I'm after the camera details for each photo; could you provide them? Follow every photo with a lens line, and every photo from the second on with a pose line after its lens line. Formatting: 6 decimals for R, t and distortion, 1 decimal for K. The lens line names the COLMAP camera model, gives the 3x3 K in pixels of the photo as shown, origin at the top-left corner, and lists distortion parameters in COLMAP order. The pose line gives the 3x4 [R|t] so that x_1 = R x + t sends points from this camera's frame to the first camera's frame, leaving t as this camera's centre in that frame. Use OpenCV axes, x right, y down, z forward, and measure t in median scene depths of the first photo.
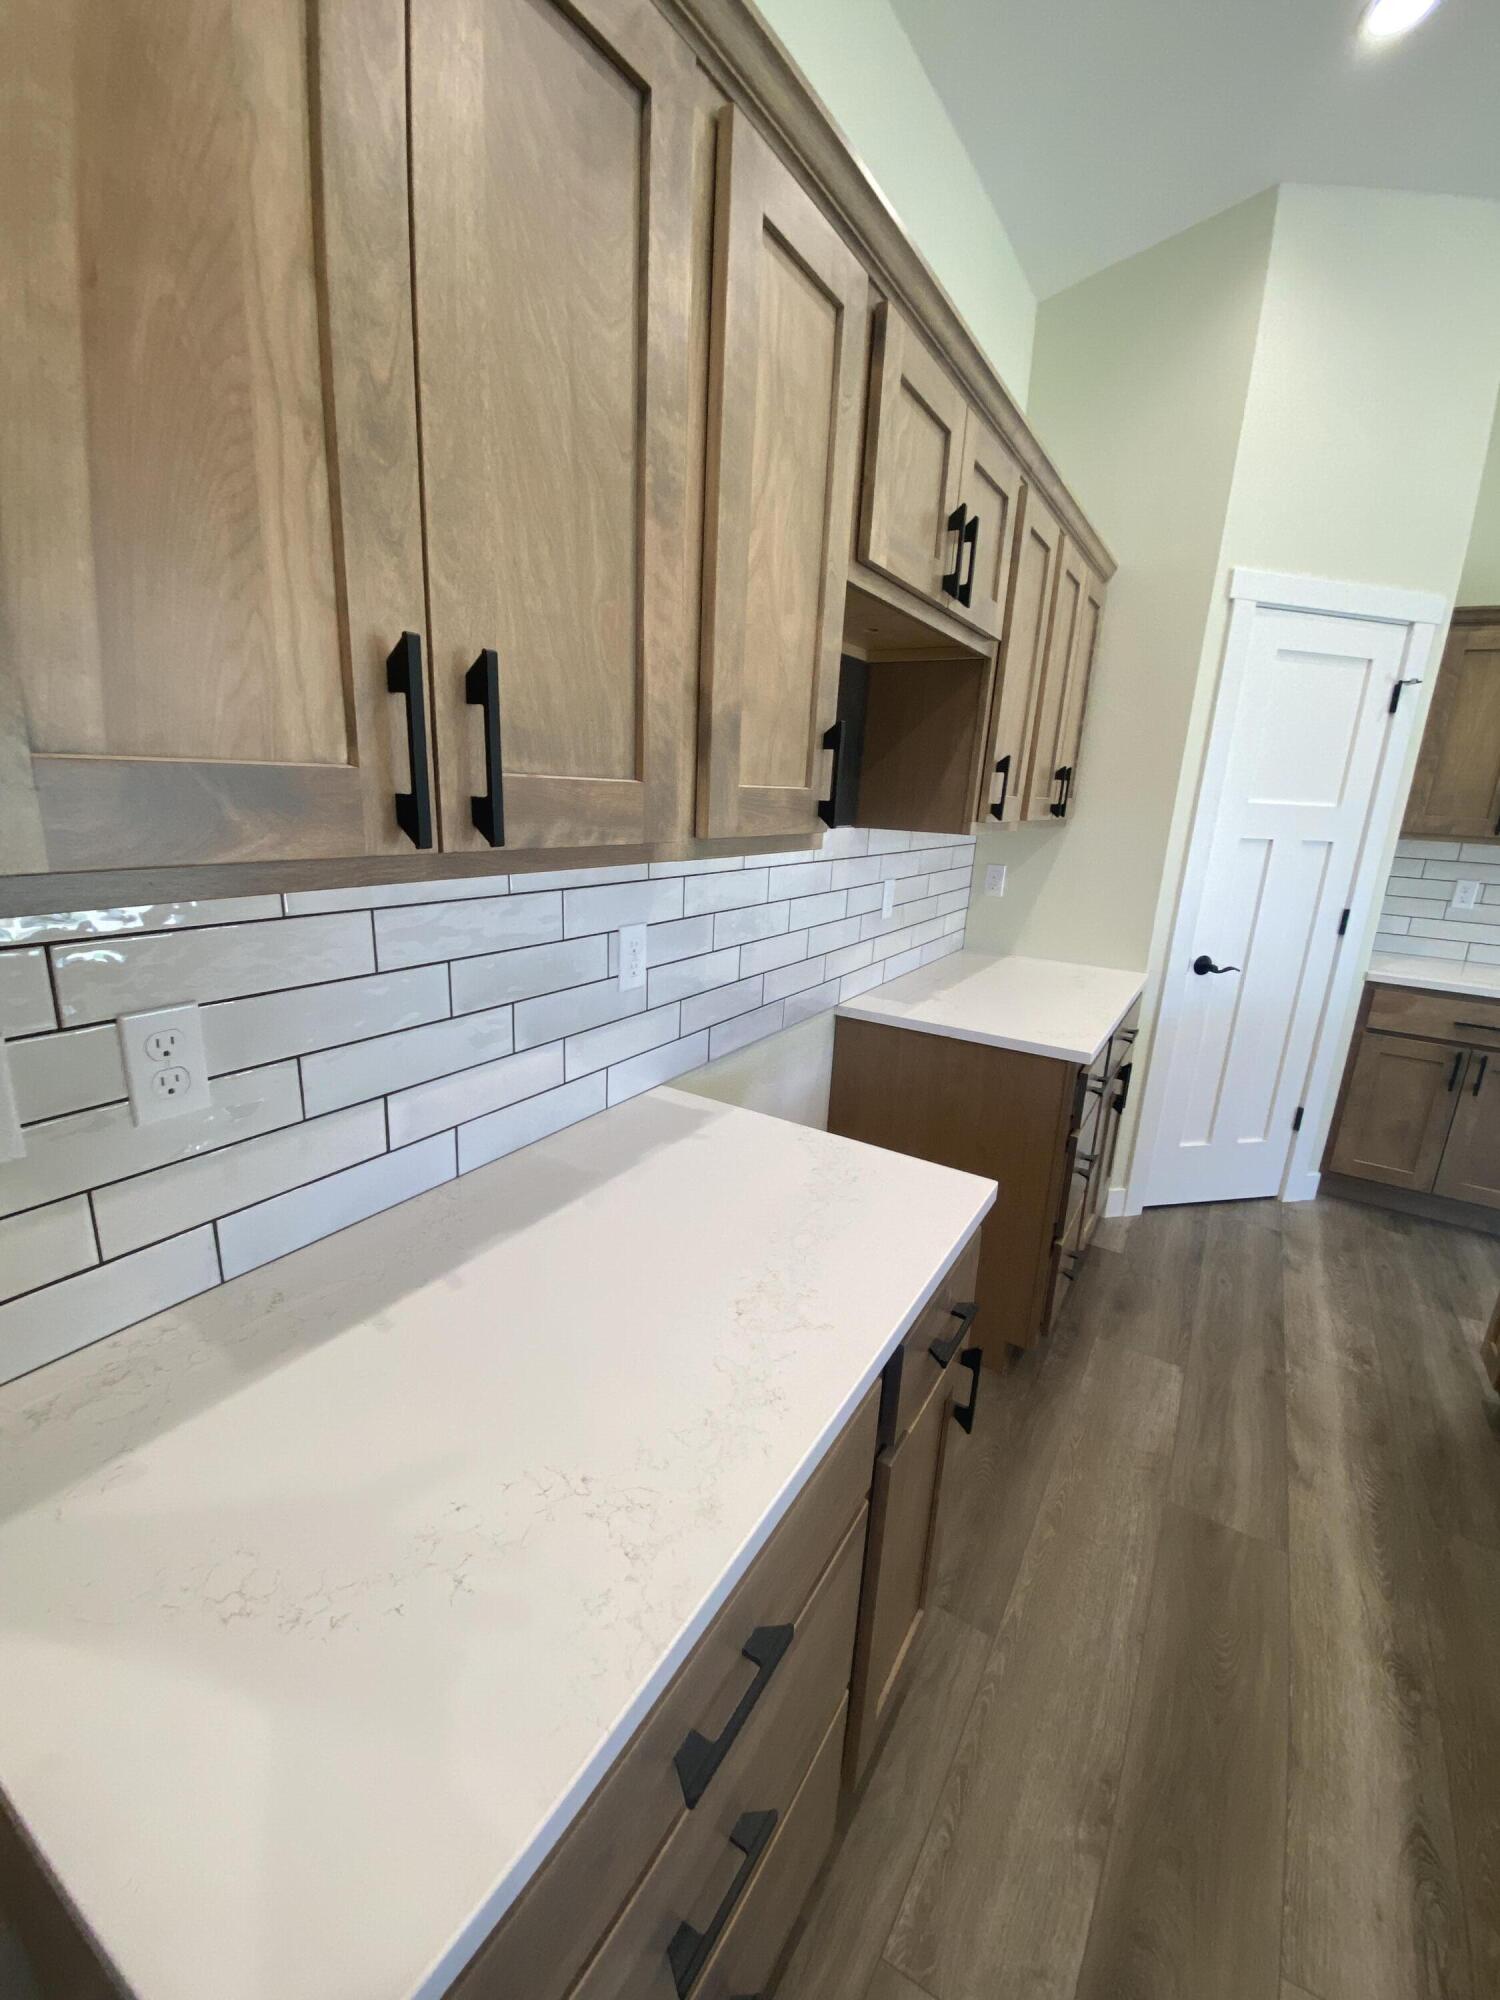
lens RADIAL K [[802.5, 0, 749.0], [0, 802.5, 1001.3], [0, 0, 1]] dist [0.034818, -0.032049]
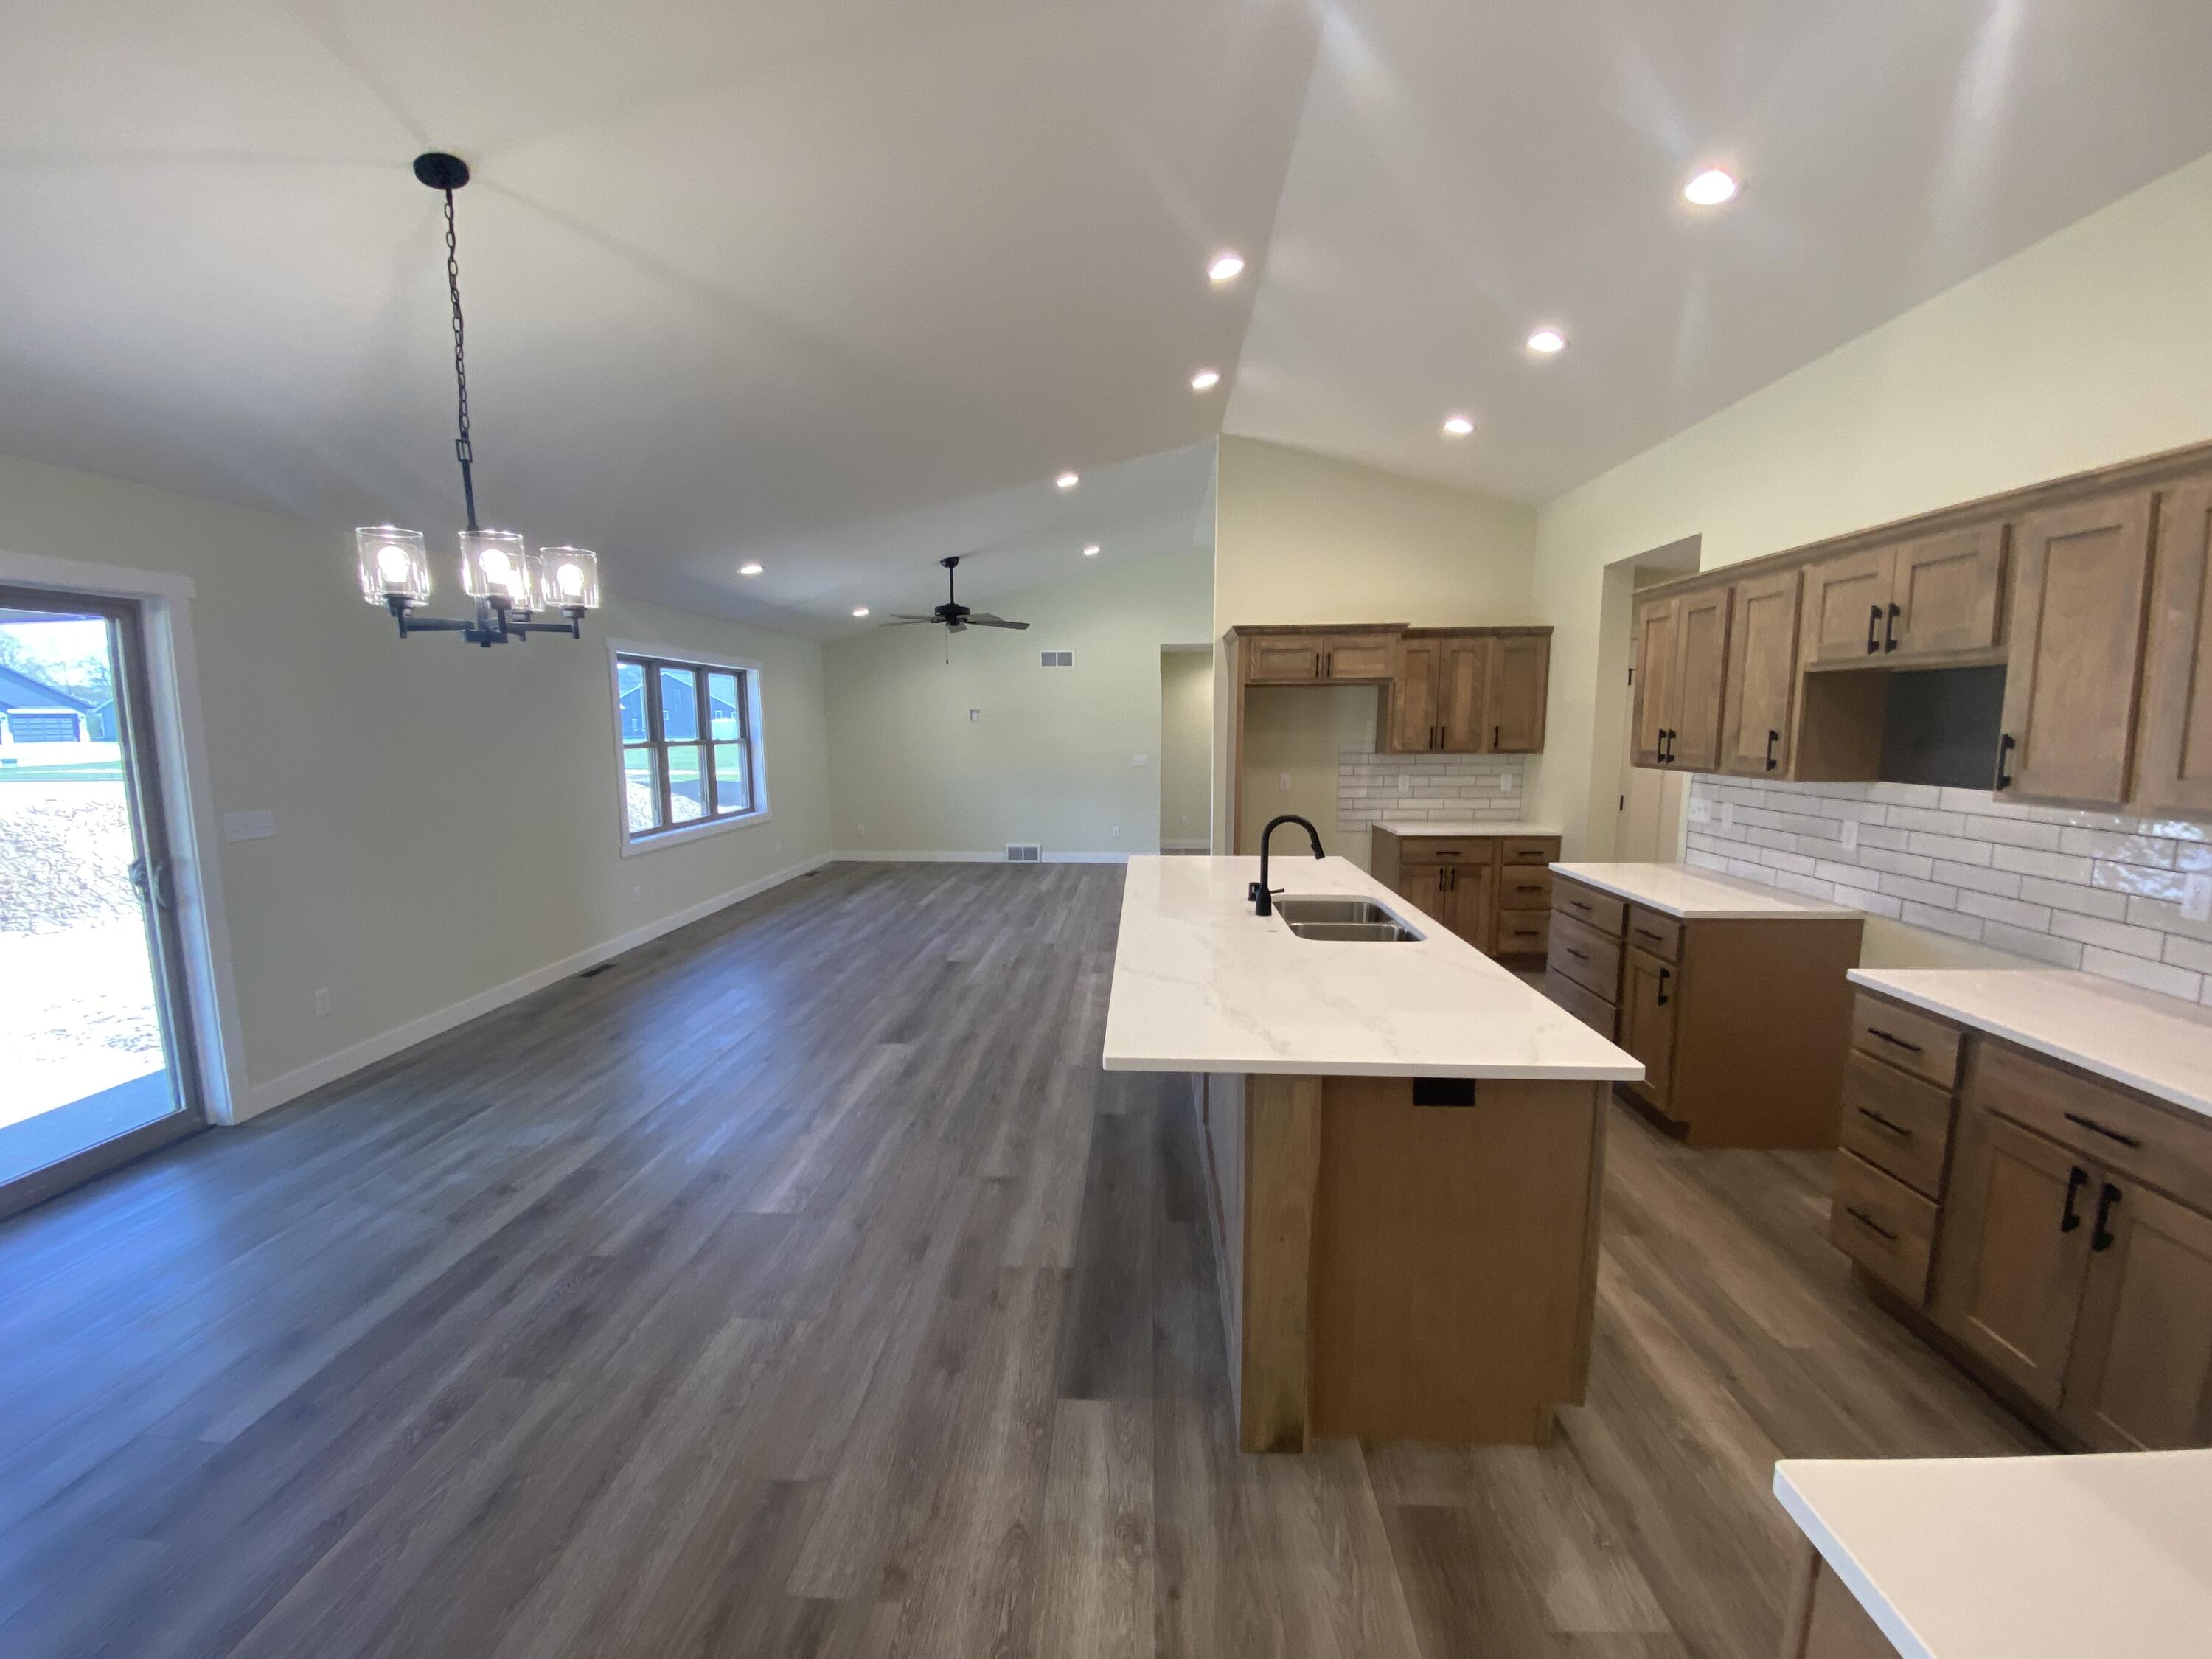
lens RADIAL K [[890.0, 0, 1105.8], [0, 890.0, 834.5], [0, 0, 1]] dist [0.024851, -0.022265]
pose [[-0.871041, 0.019368, -0.490828, 2.303532], [-0.160864, 0.932874, 0.322286, -0.424796], [0.464123, 0.359681, -0.809456, 1.682208]]
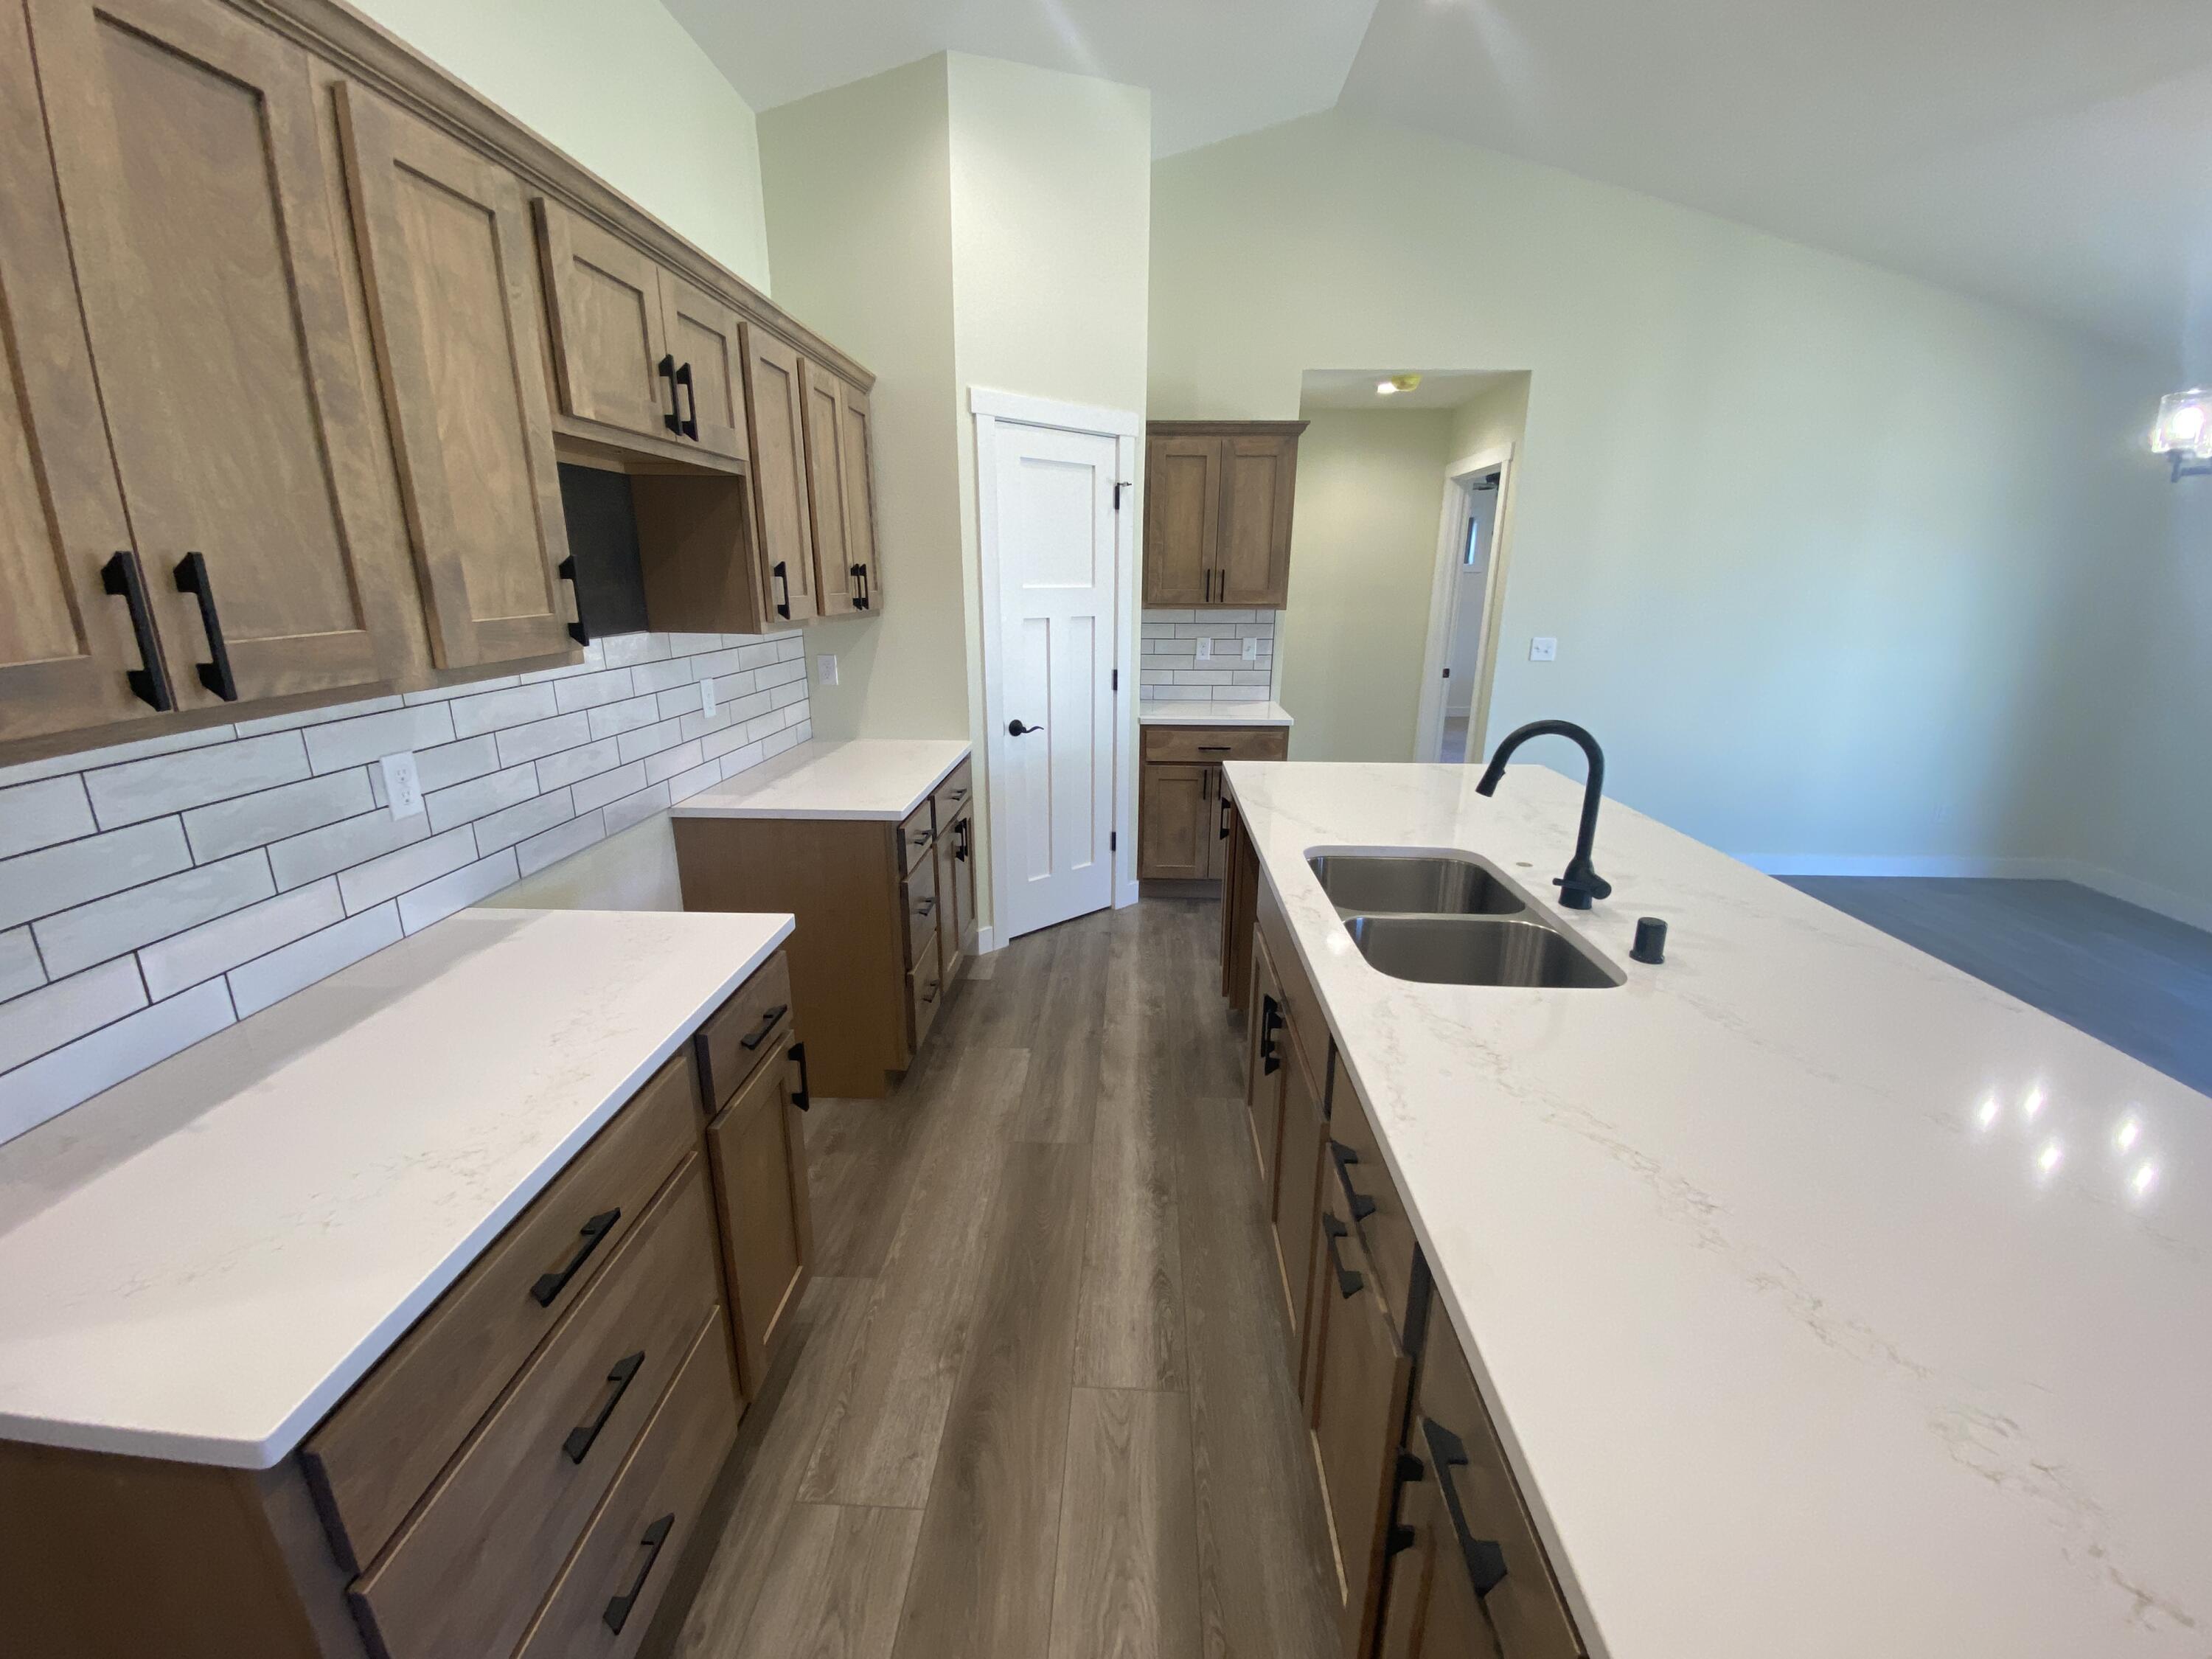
lens RADIAL K [[887.9, 0, 1101.7], [0, 887.9, 835.1], [0, 0, 1]] dist [0.025714, -0.022882]
pose [[0.870152, -0.177309, 0.459779, 0.078587], [0.158278, 0.984150, 0.079979, 0.047899], [-0.466673, 0.003179, 0.884424, -0.349343]]
